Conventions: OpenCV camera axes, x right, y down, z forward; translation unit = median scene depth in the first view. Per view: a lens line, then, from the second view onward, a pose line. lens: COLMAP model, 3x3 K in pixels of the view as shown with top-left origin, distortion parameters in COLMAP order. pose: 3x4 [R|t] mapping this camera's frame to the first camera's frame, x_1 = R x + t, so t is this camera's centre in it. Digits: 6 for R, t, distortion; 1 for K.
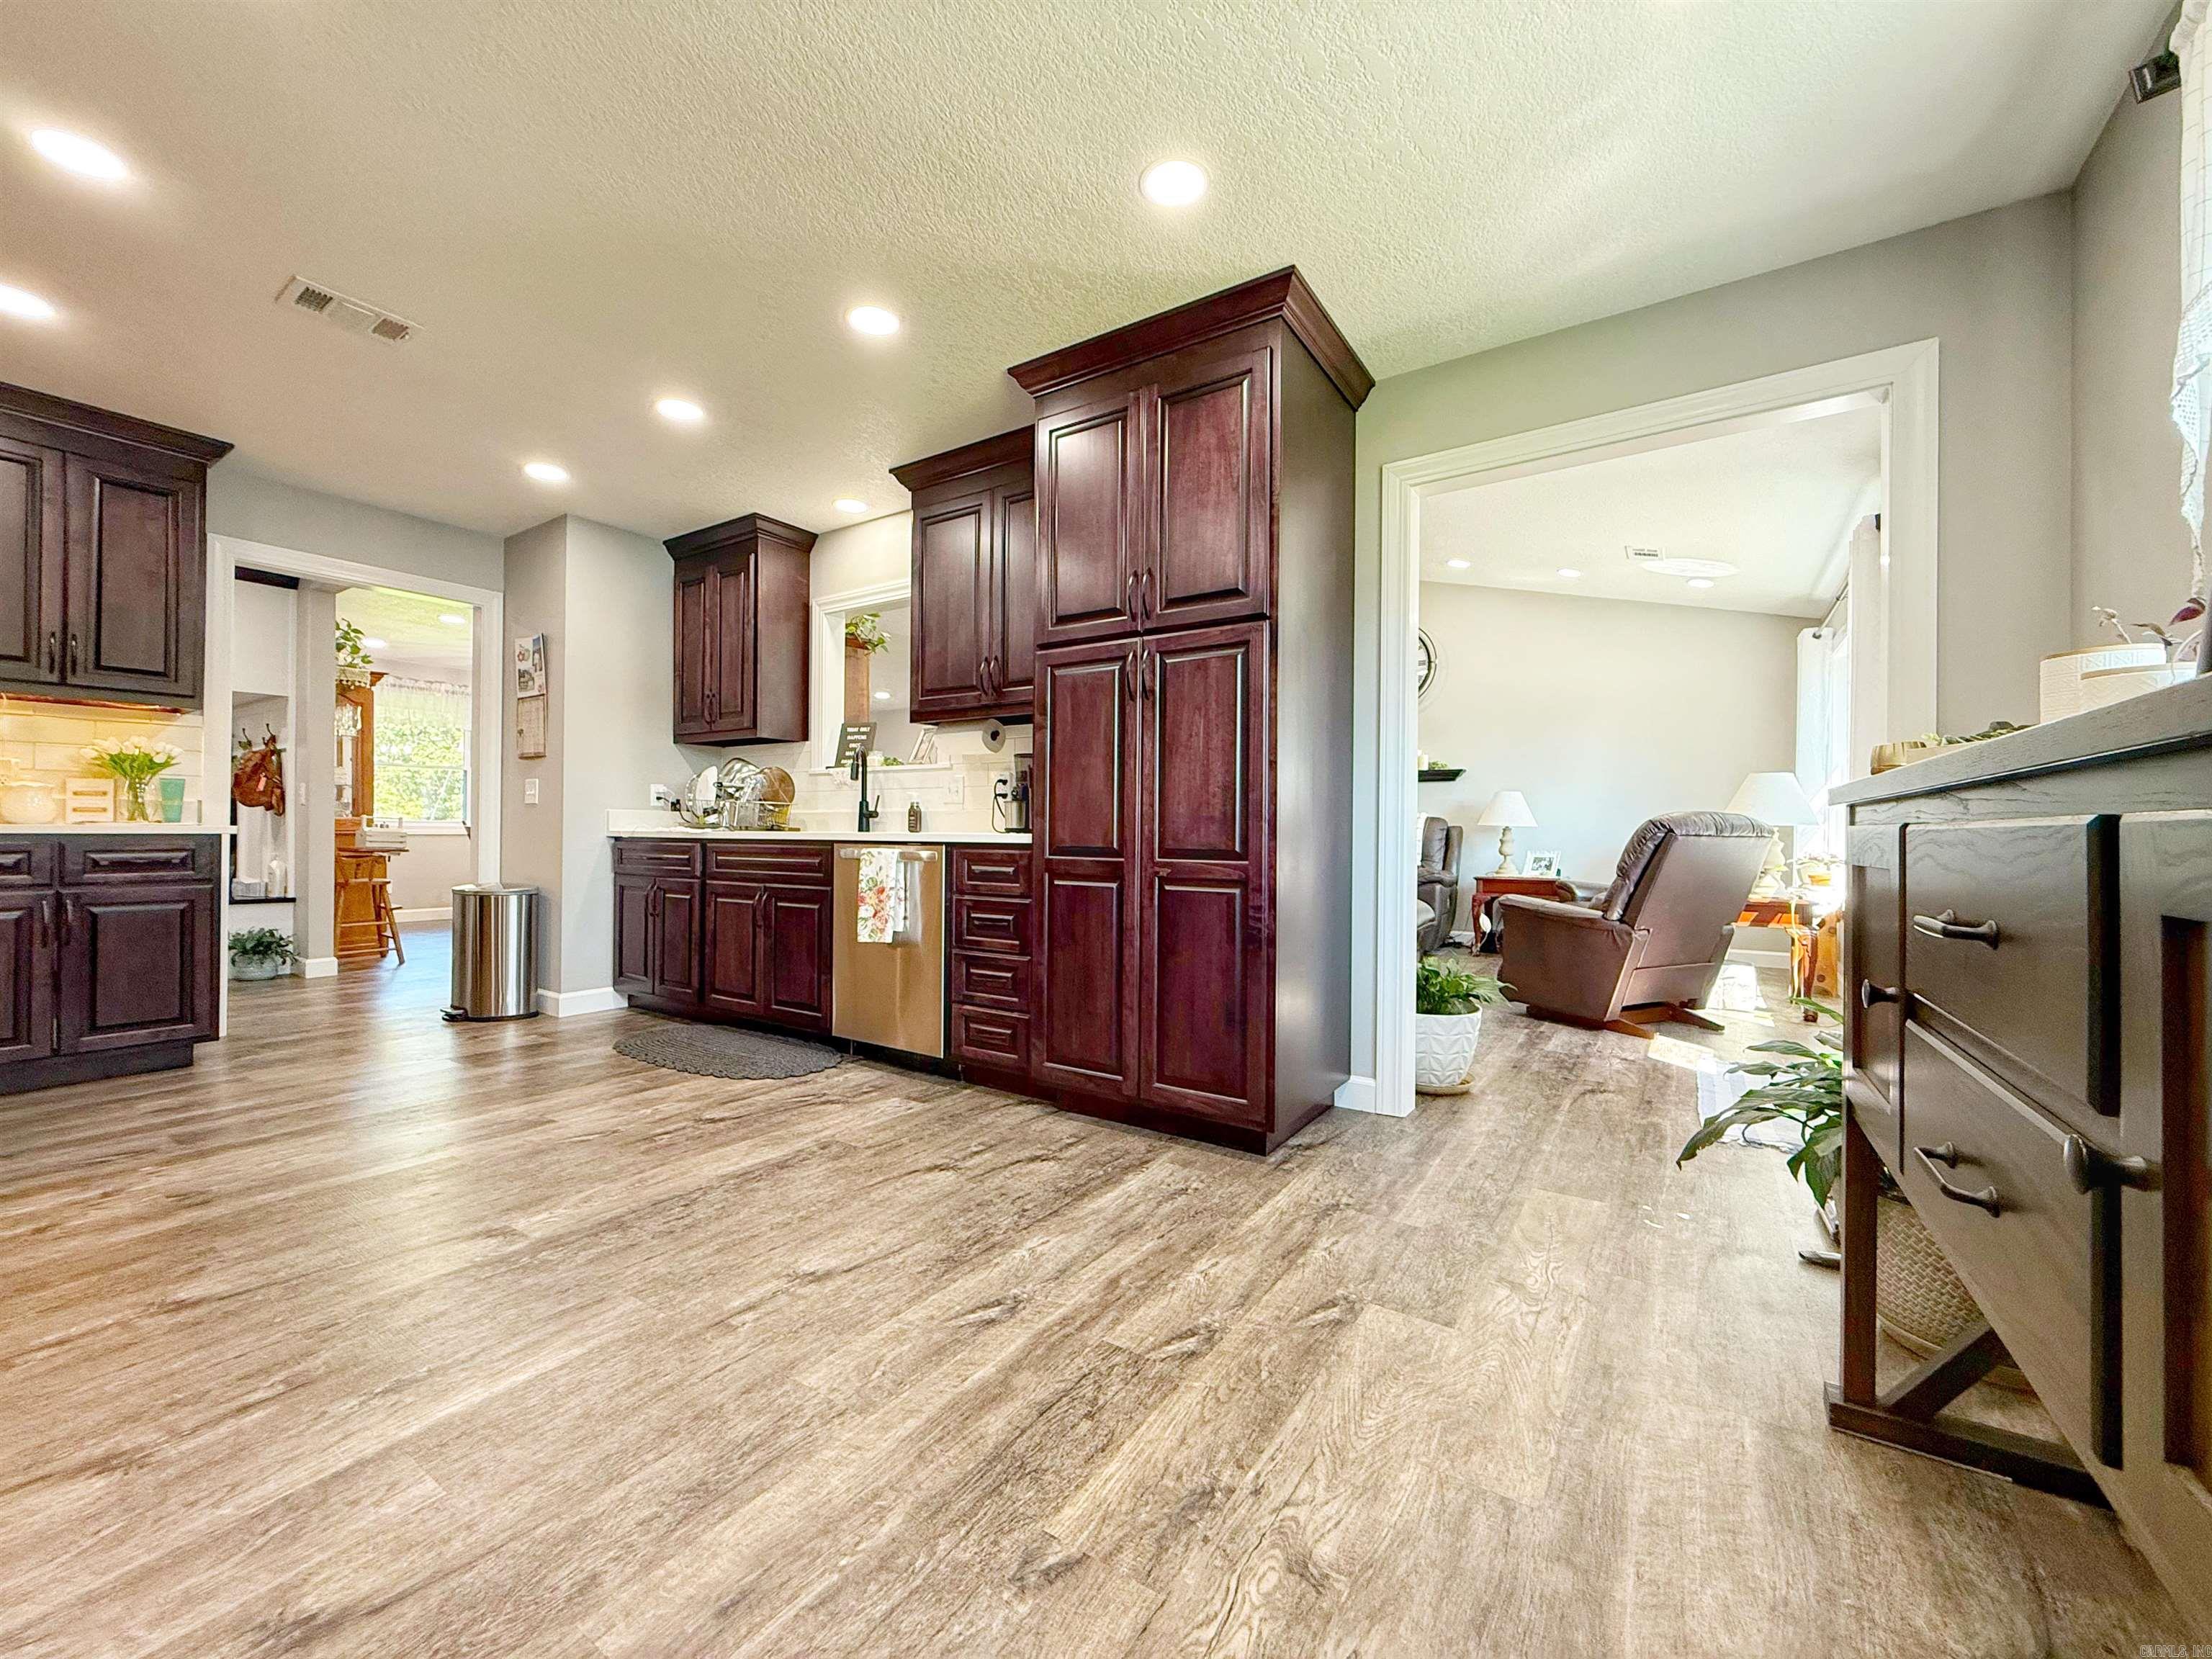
lens RADIAL K [[885.1, 0, 1106.0], [0, 885.1, 829.5], [0, 0, 1]] dist [0.003731, 0.000106]
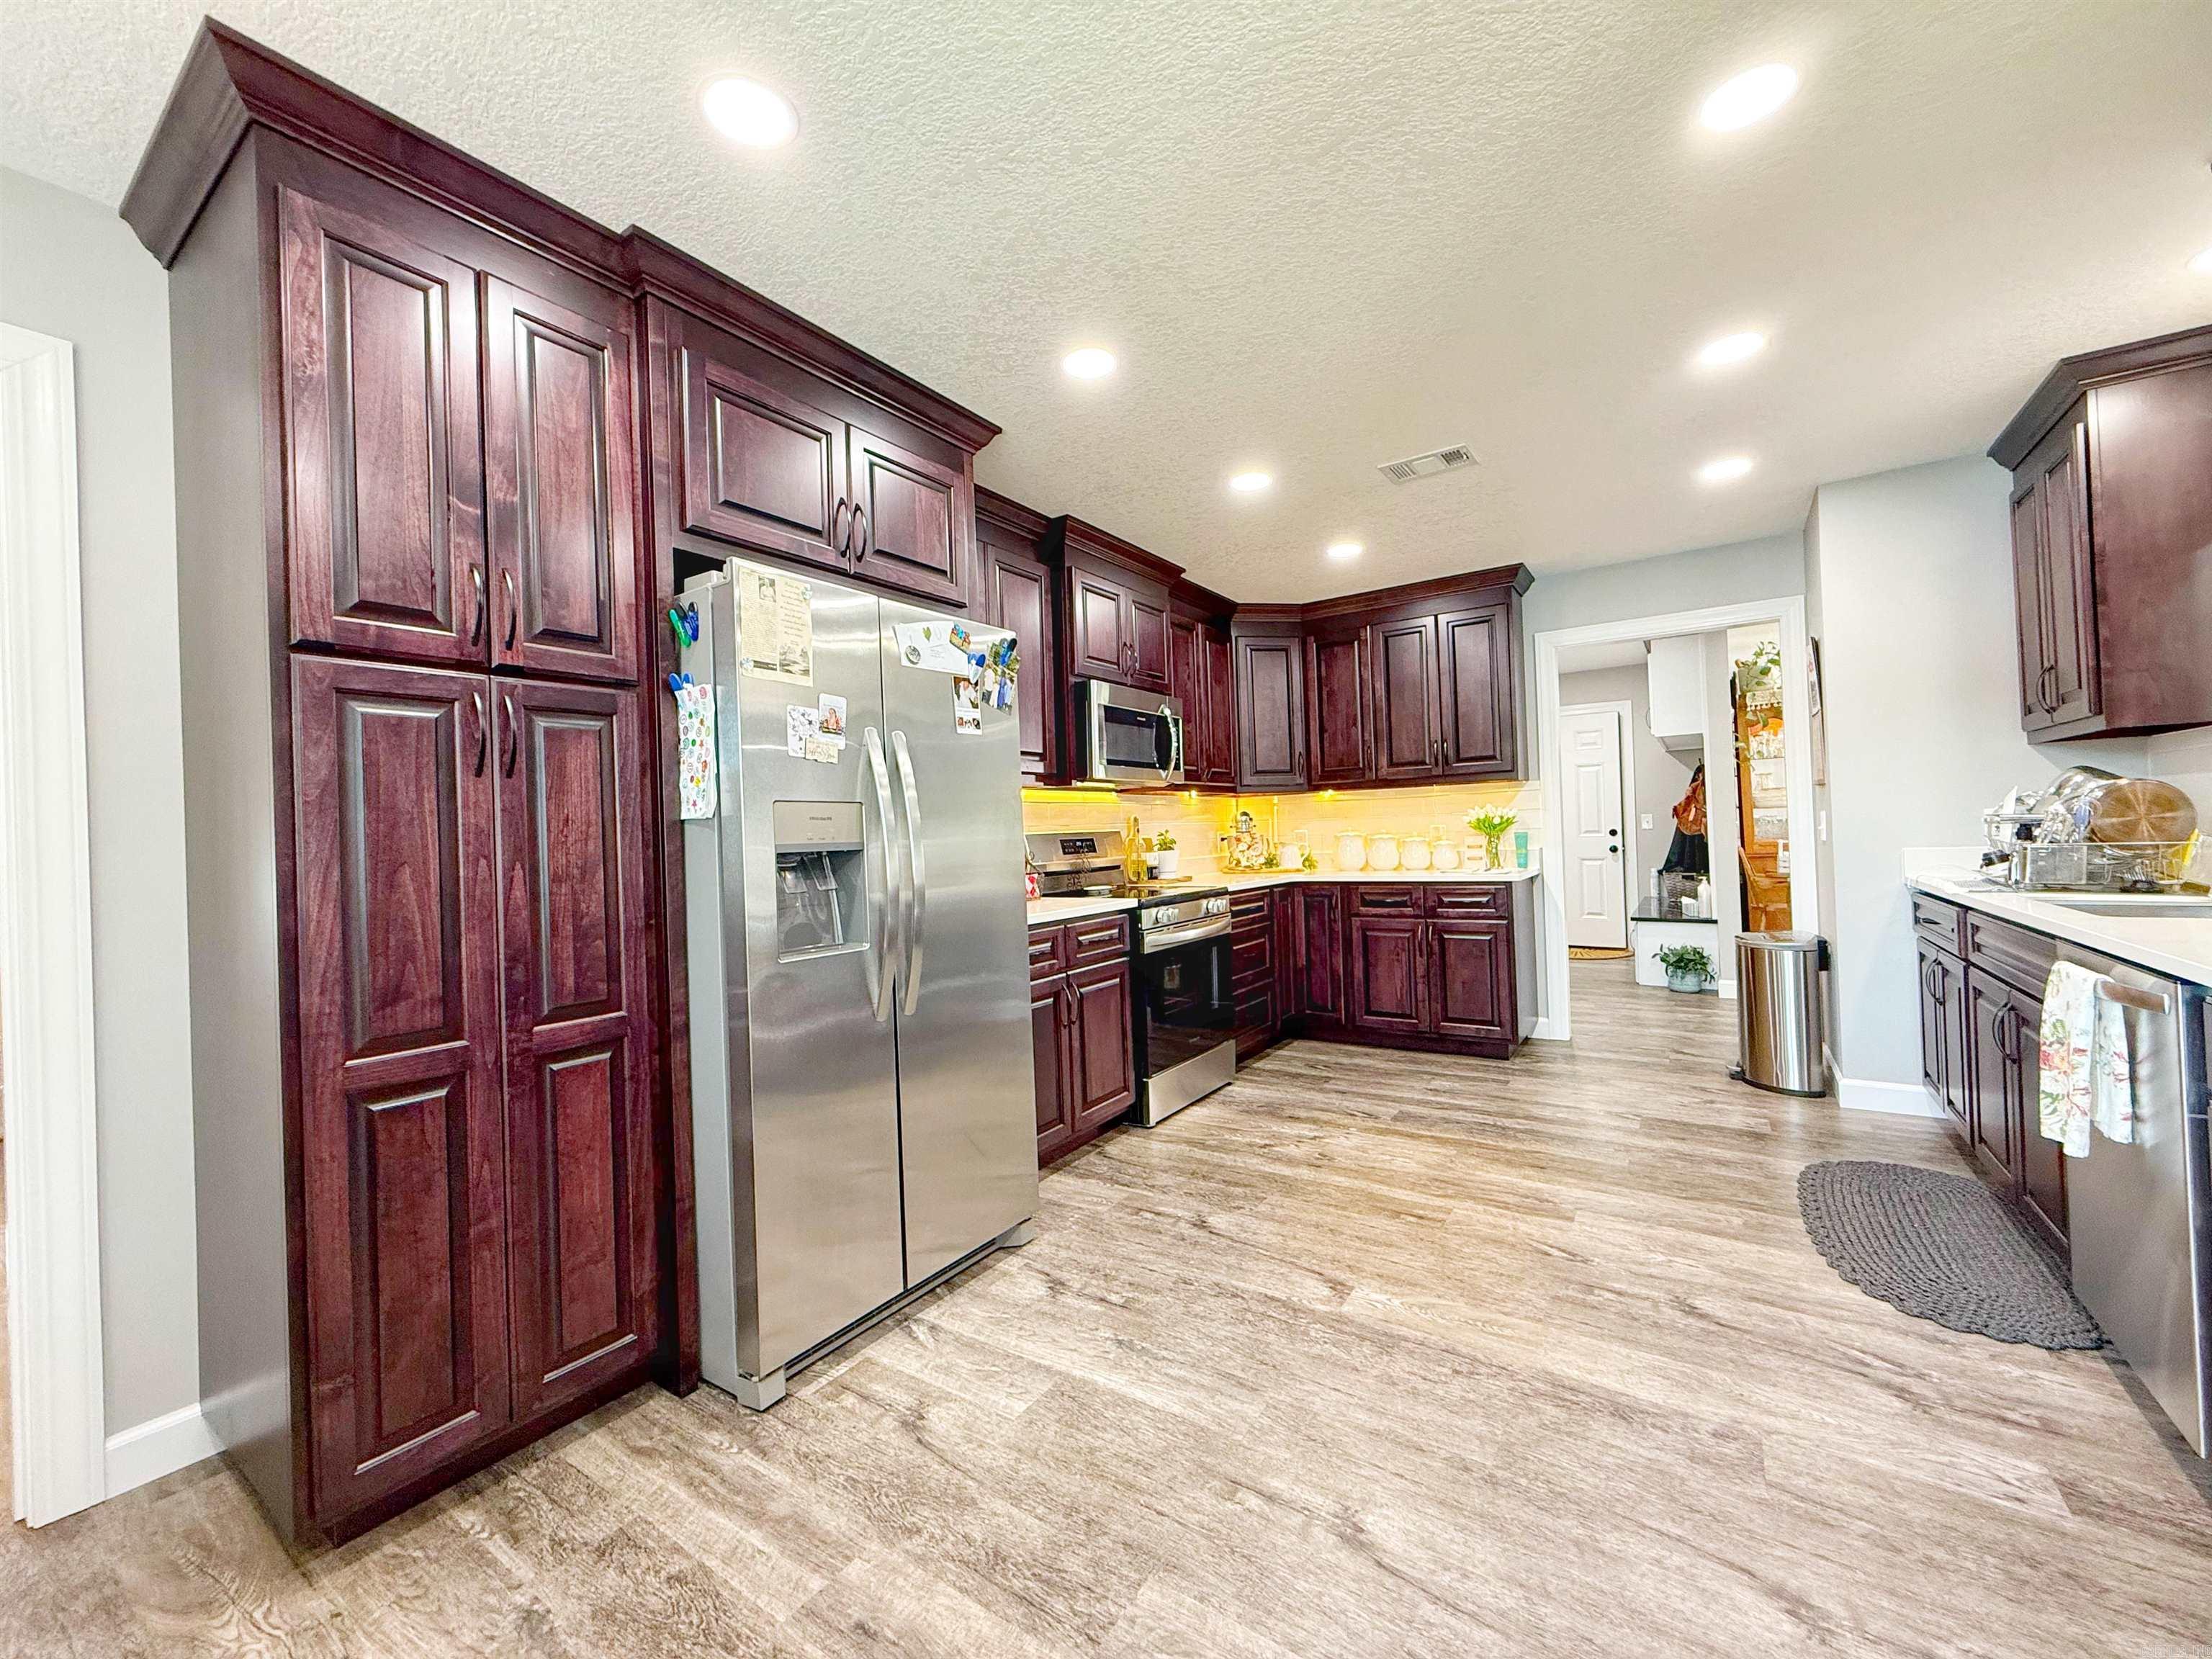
lens RADIAL K [[885.1, 0, 1106.0], [0, 885.1, 829.5], [0, 0, 1]] dist [0.003731, 0.000106]
pose [[-0.017299, -0.012907, -0.999767, 0.321048], [0.041399, 0.999050, -0.013614, -0.088548], [0.998993, -0.041625, -0.016748, 0.531991]]
